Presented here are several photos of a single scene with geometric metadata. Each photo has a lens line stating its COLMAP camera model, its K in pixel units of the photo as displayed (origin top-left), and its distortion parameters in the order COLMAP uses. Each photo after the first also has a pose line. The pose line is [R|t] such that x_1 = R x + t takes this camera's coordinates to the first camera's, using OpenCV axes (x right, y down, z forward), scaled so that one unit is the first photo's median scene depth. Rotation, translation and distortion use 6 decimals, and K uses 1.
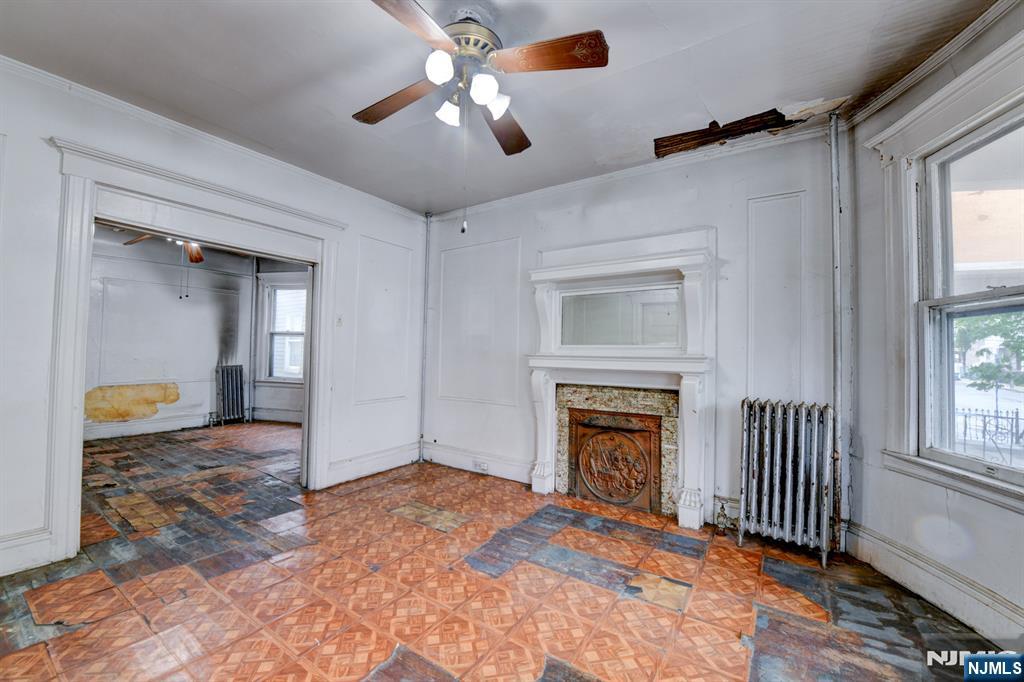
lens RADIAL K [[409.7, 0, 508.6], [0, 409.7, 341.6], [0, 0, 1]] dist [-0.021818, -0.001960]
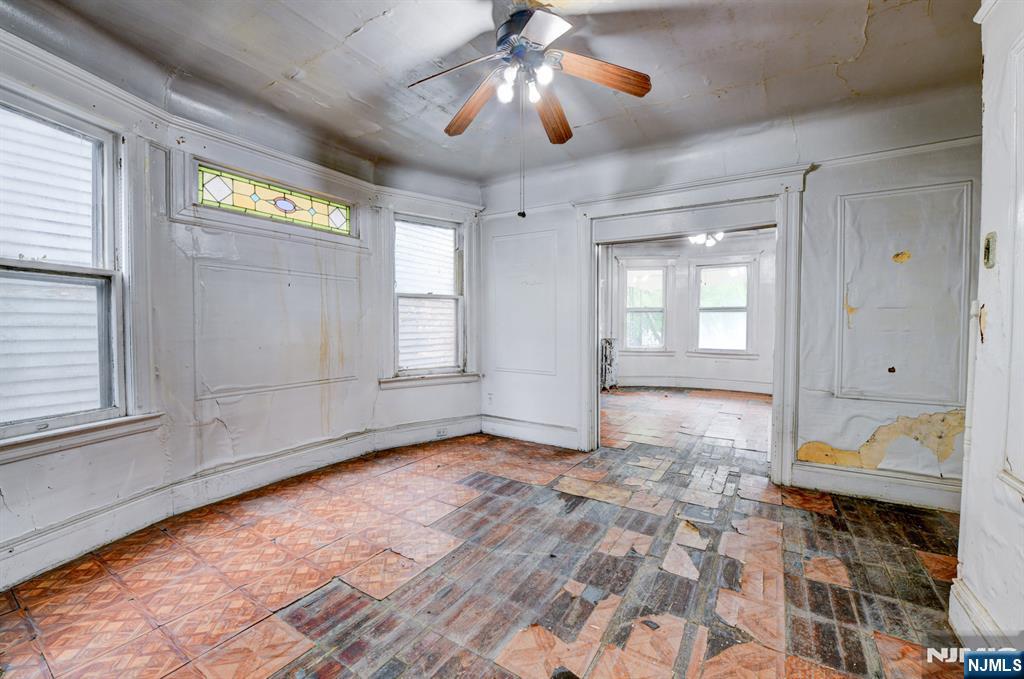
lens RADIAL K [[420.1, 0, 512.3], [0, 420.1, 337.5], [0, 0, 1]] dist [-0.016689, -0.002327]
pose [[-0.039689, -0.051587, 0.997880, -1.639322], [-0.032210, 0.998213, 0.050323, 0.006555], [-0.998693, -0.030145, -0.041280, 1.300164]]
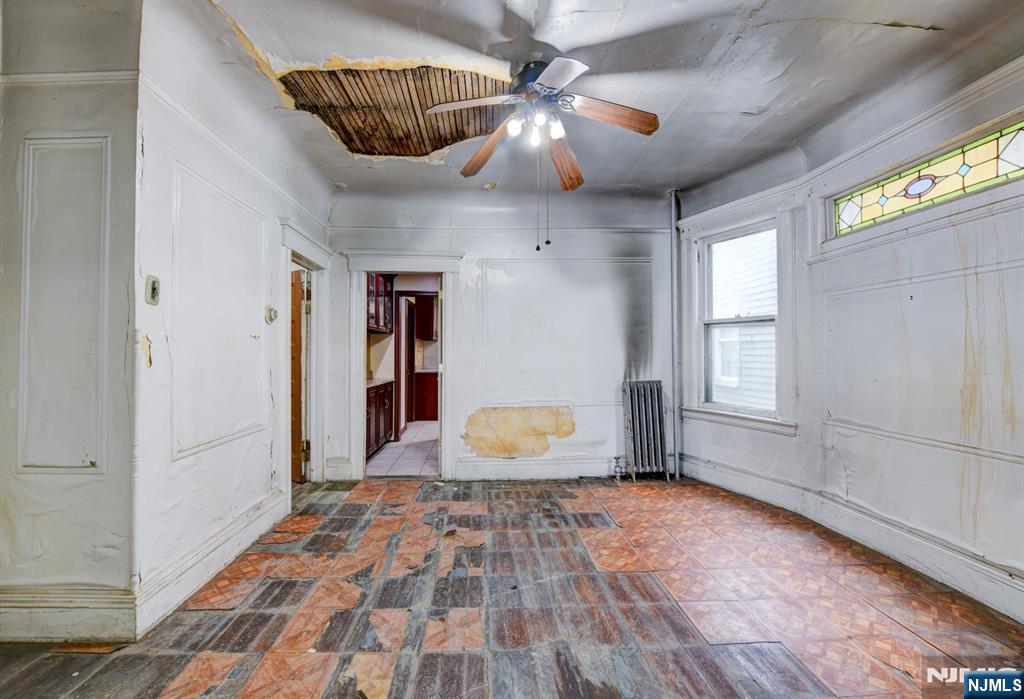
lens RADIAL K [[432.2, 0, 492.2], [0, 432.2, 347.7], [0, 0, 1]] dist [-0.014617, -0.002324]
pose [[0.582943, -0.029845, -0.811965, -0.546299], [0.035842, 0.999297, -0.010998, 0.015837], [0.811722, -0.022692, 0.583603, 0.824613]]
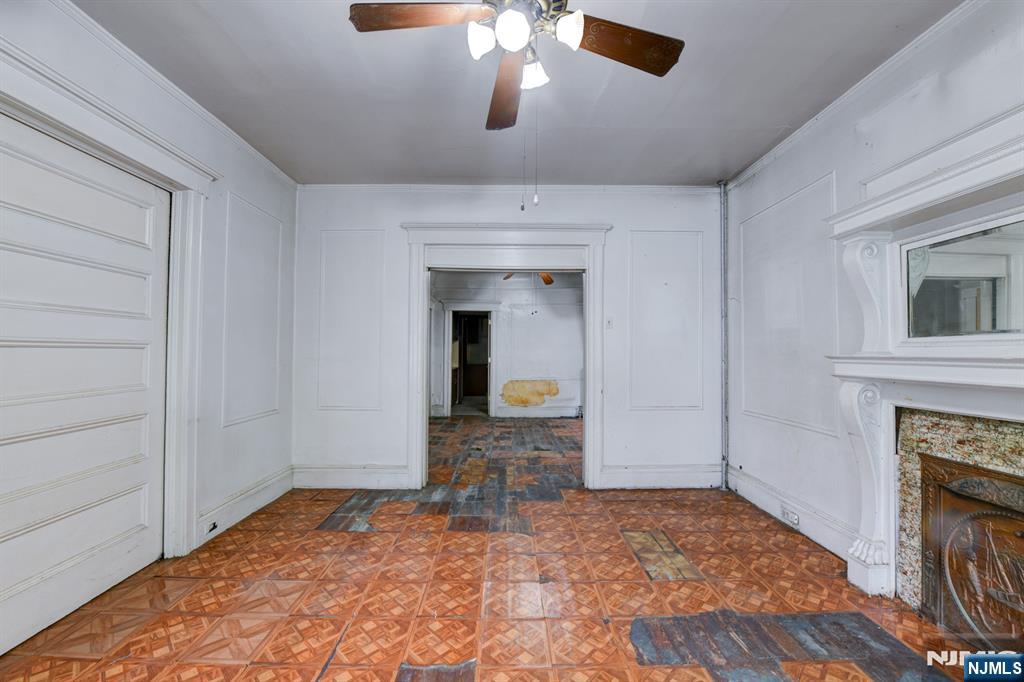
lens RADIAL K [[409.7, 0, 508.6], [0, 409.7, 342.6], [0, 0, 1]] dist [-0.021818, -0.001960]
pose [[0.562783, -0.033722, -0.825917, 0.276146], [0.029793, 0.999346, -0.020502, 0.009363], [0.826068, -0.013068, 0.563419, 0.251312]]
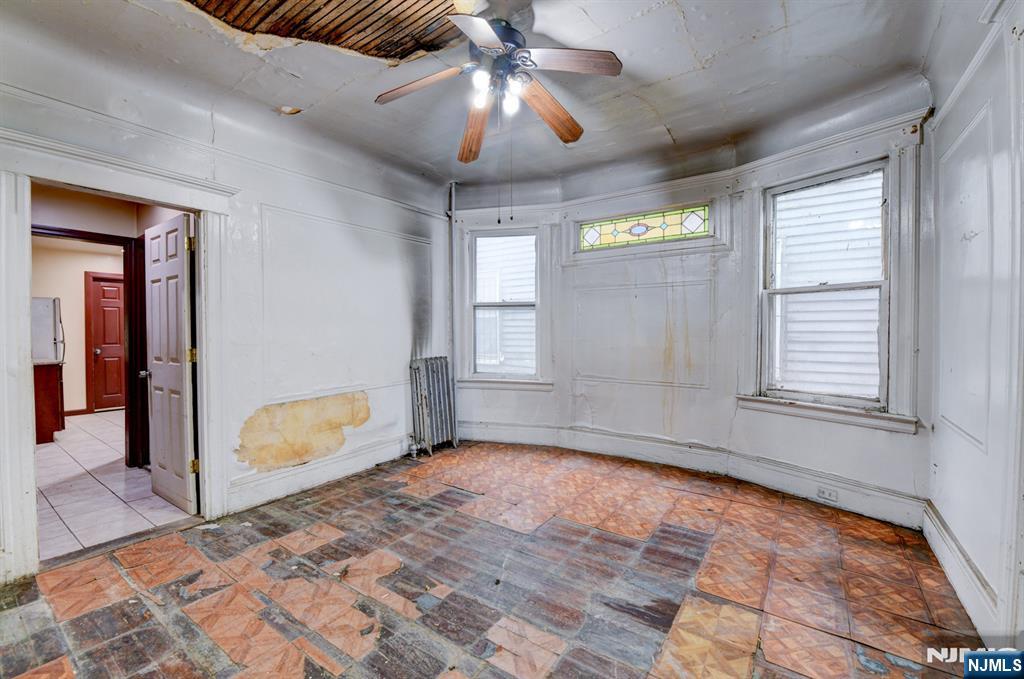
lens RADIAL K [[420.1, 0, 512.5], [0, 420.1, 338.9], [0, 0, 1]] dist [-0.016689, -0.002327]
pose [[0.999559, -0.023428, -0.018264, -1.004947], [0.024332, 0.998406, 0.050922, -0.000870], [0.017042, -0.051344, 0.998536, 0.656836]]
